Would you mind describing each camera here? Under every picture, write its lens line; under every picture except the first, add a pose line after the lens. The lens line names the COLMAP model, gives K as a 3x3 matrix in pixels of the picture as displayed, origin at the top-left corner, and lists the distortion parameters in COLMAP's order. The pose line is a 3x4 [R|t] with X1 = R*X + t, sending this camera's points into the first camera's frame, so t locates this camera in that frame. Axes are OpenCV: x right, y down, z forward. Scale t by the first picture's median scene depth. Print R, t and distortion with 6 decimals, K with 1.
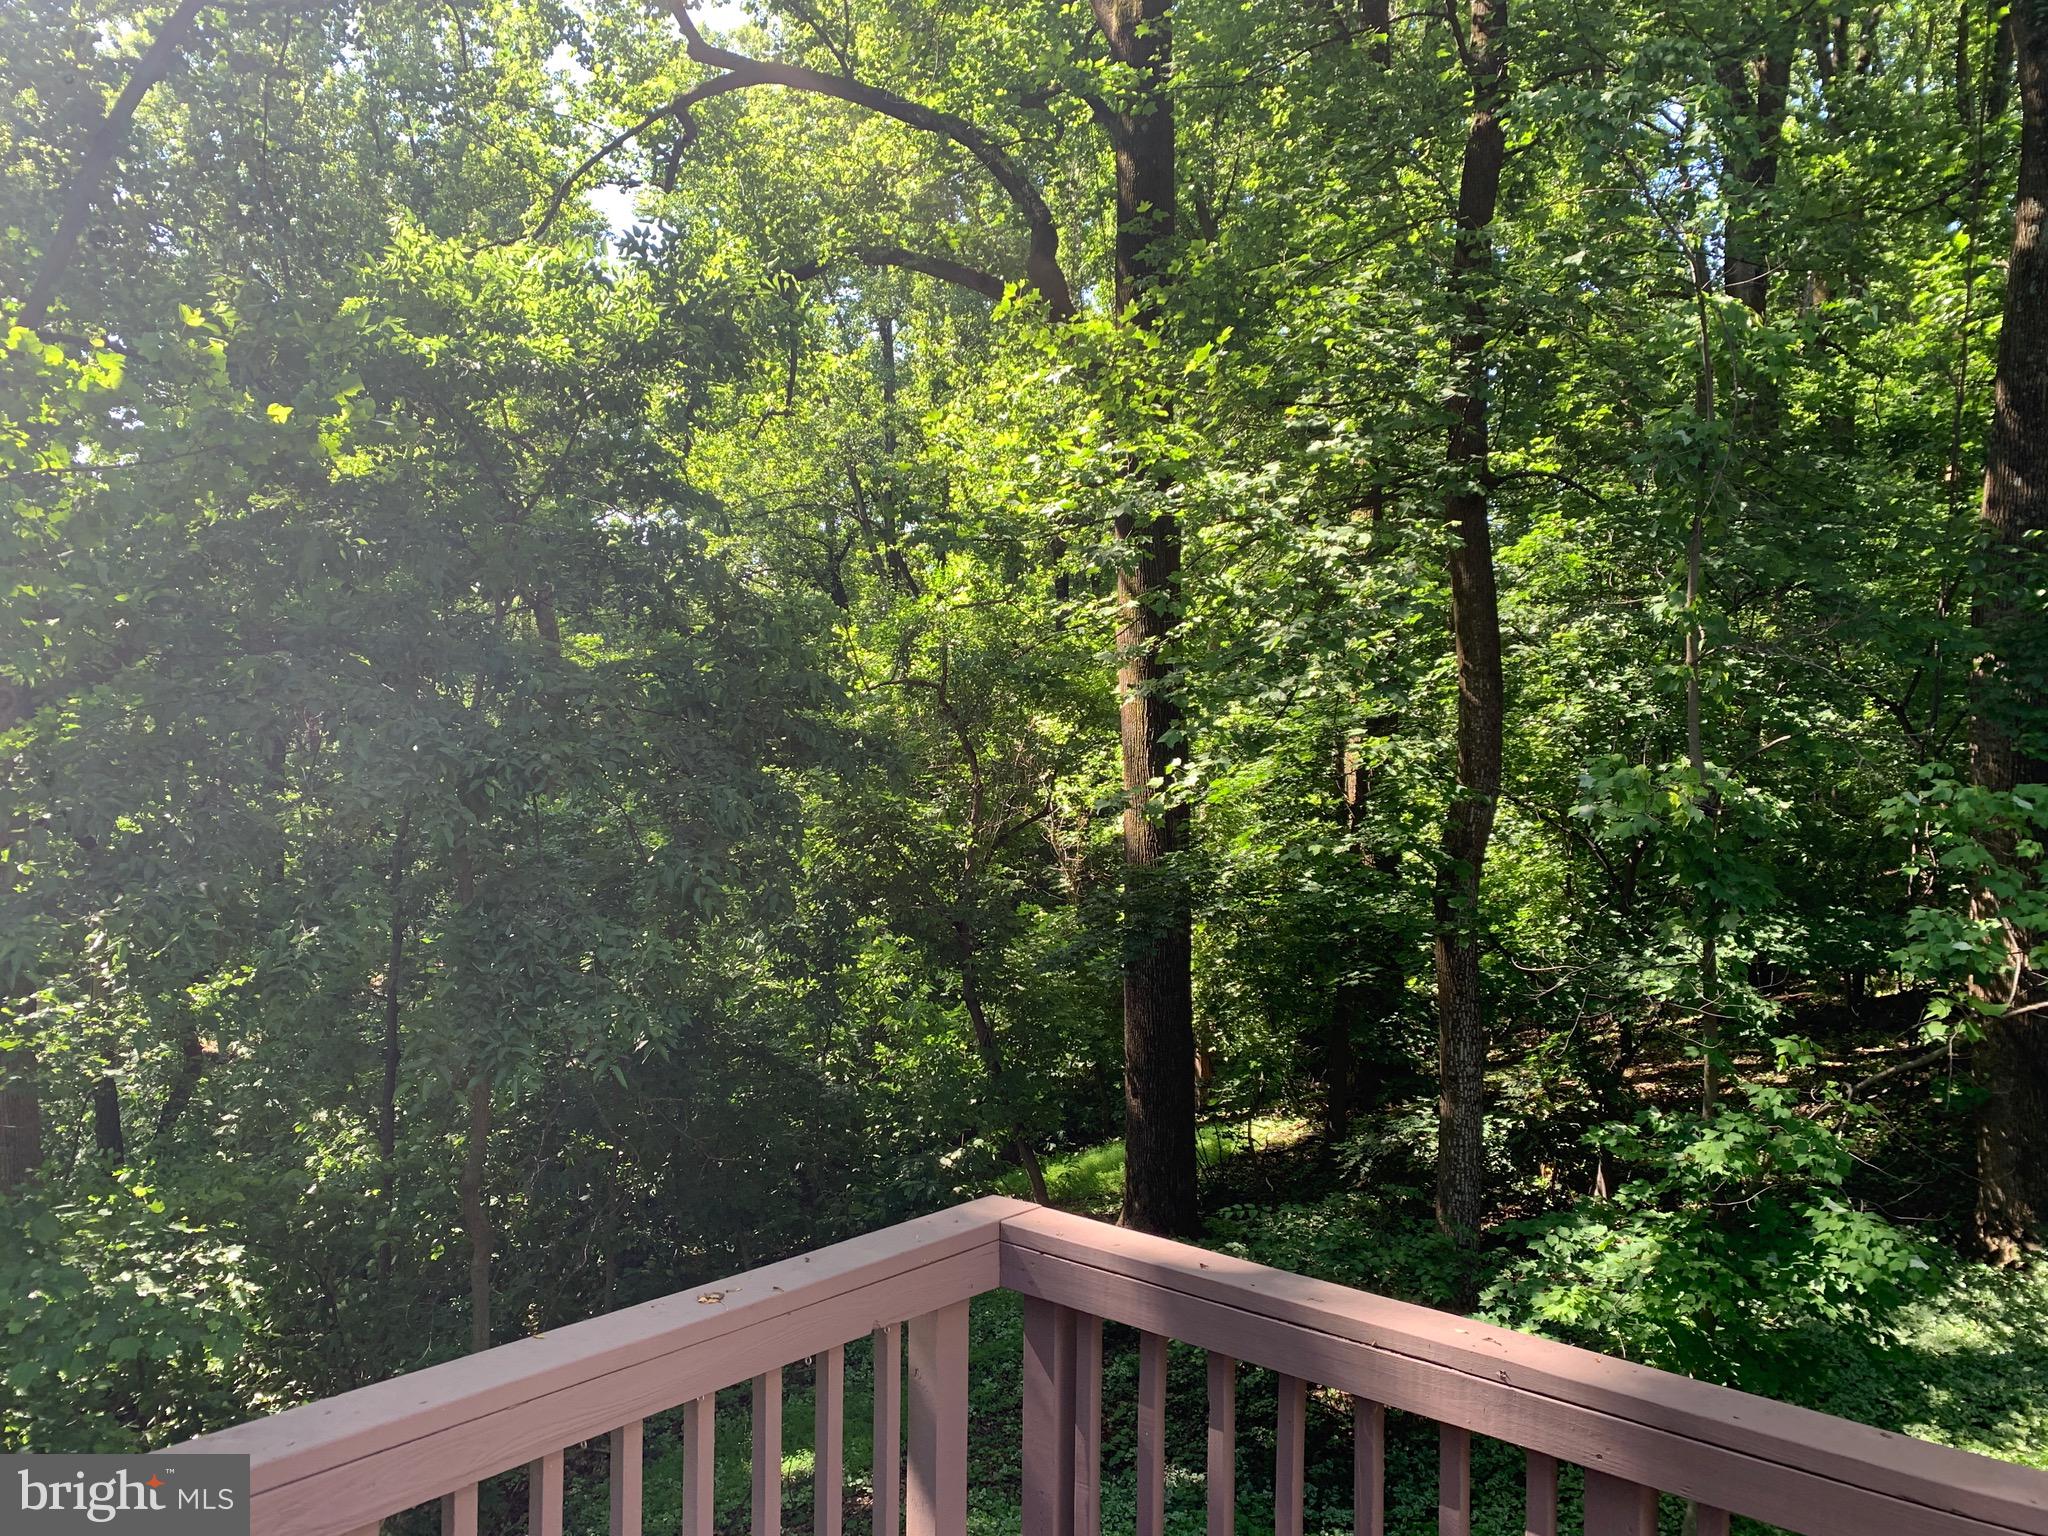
lens RADIAL K [[1551.1, 0, 955.6], [0, 1551.1, 727.7], [0, 0, 1]] dist [0.009161, 0.007400]
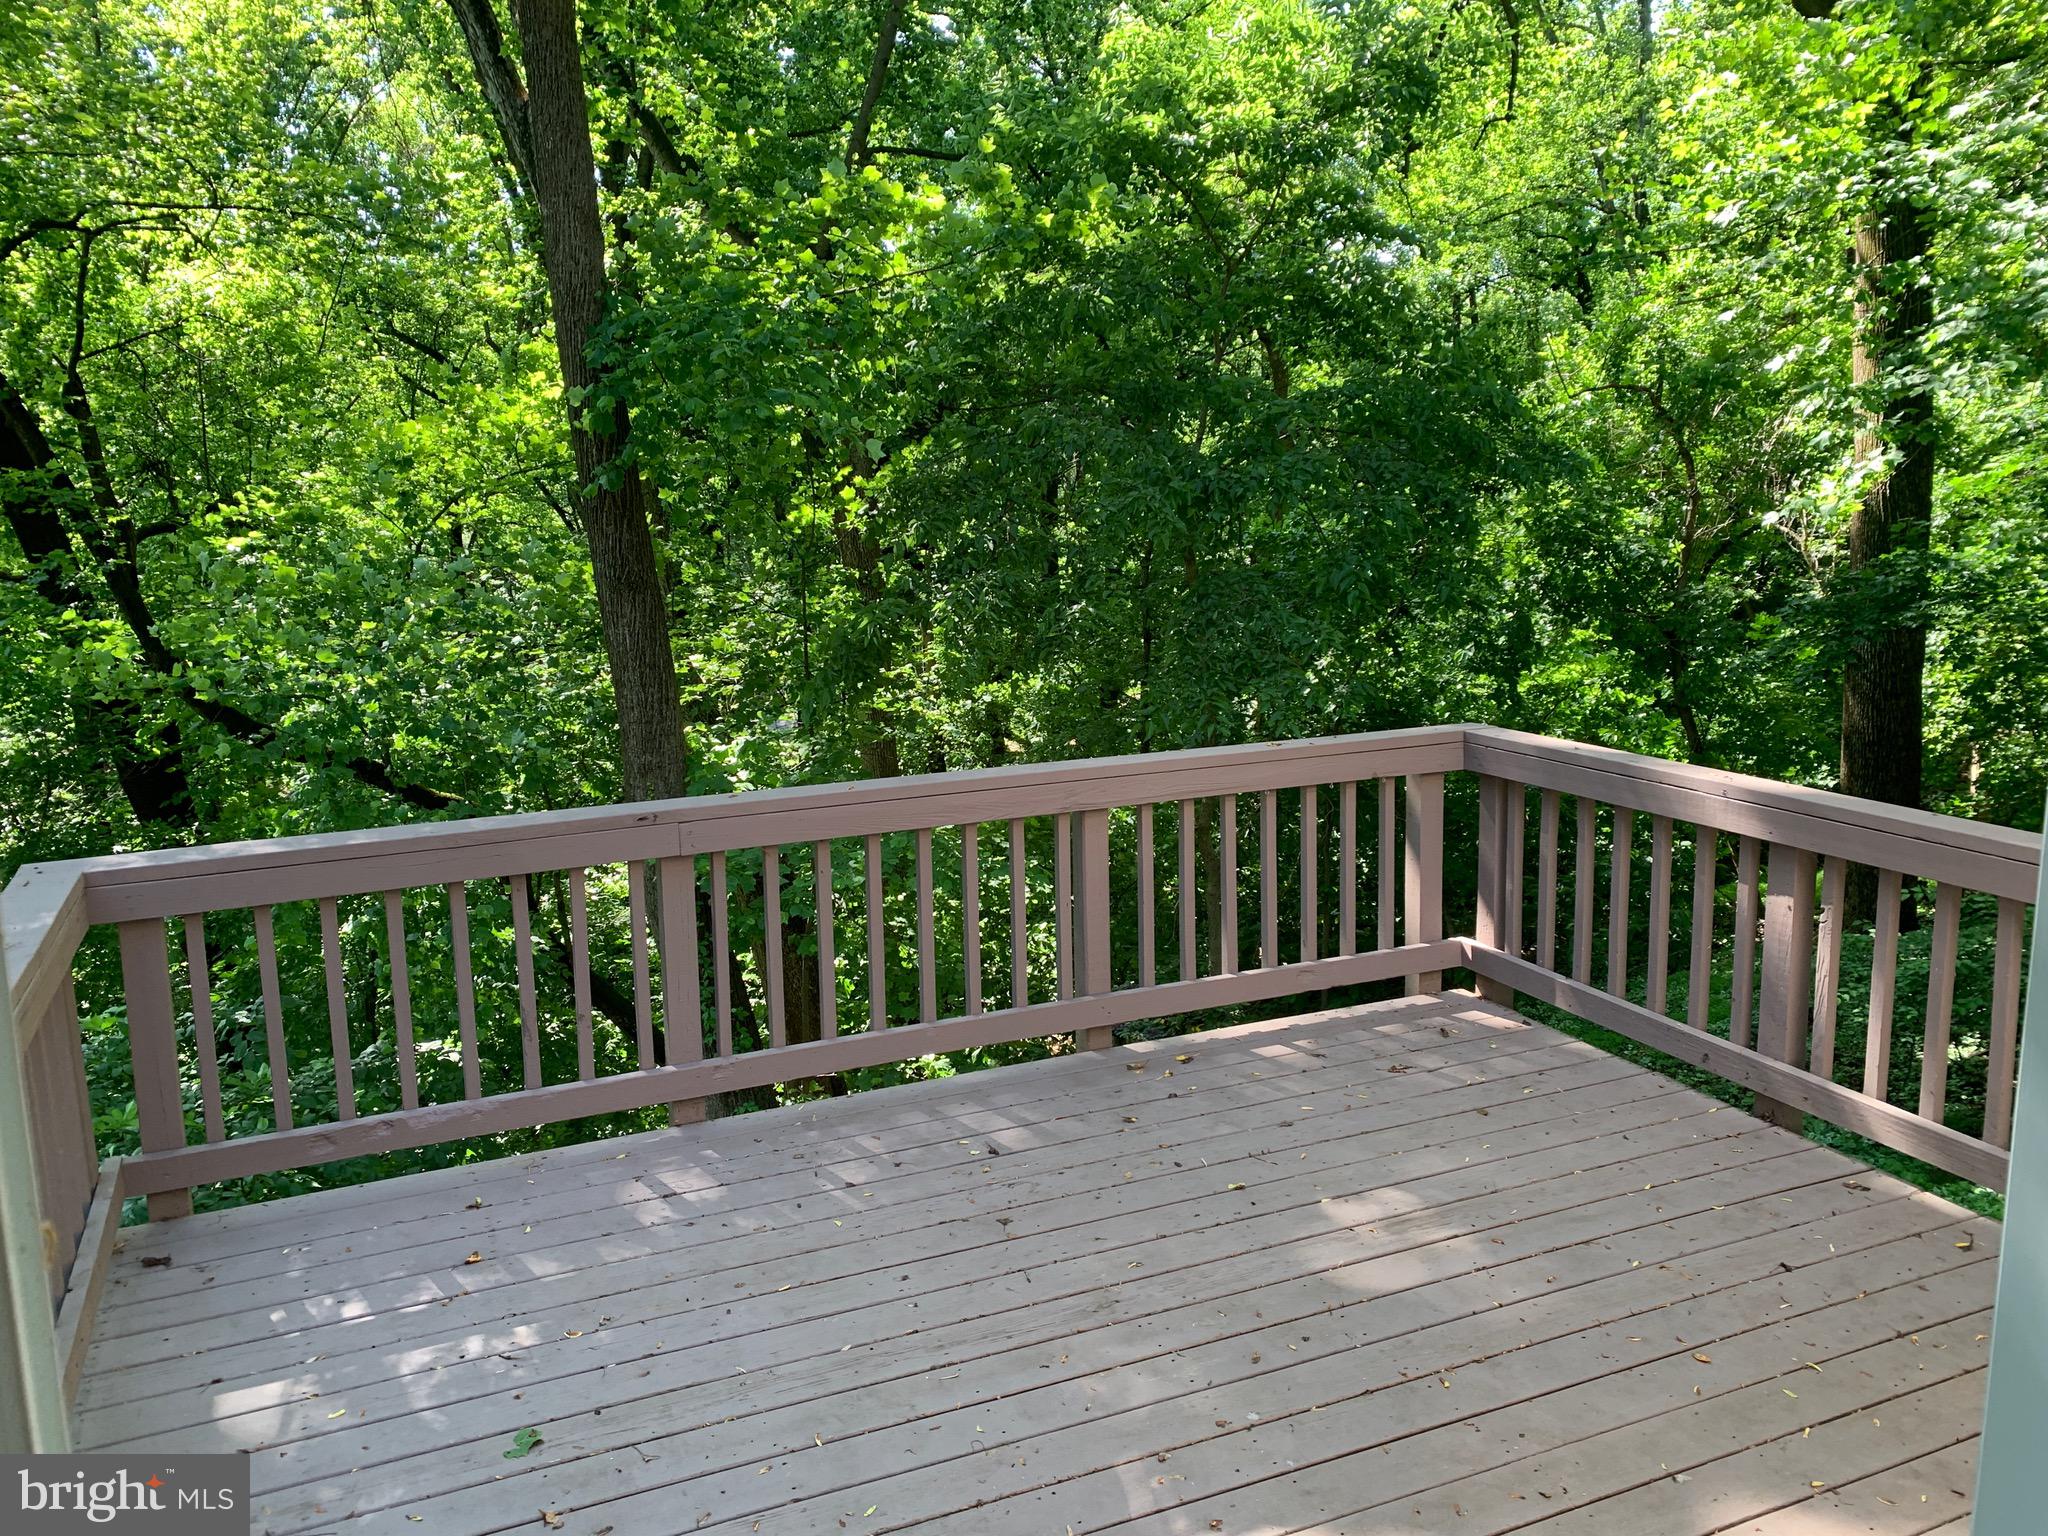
lens RADIAL K [[1536.4, 0, 1024.0], [0, 1536.4, 768.0], [0, 0, 1]] dist [0.118981, -0.293936]
pose [[0.907732, 0.038089, -0.417817, 0.083383], [0.045436, 0.981089, 0.188150, 0.008566], [0.417082, -0.189773, 0.888835, -0.187685]]
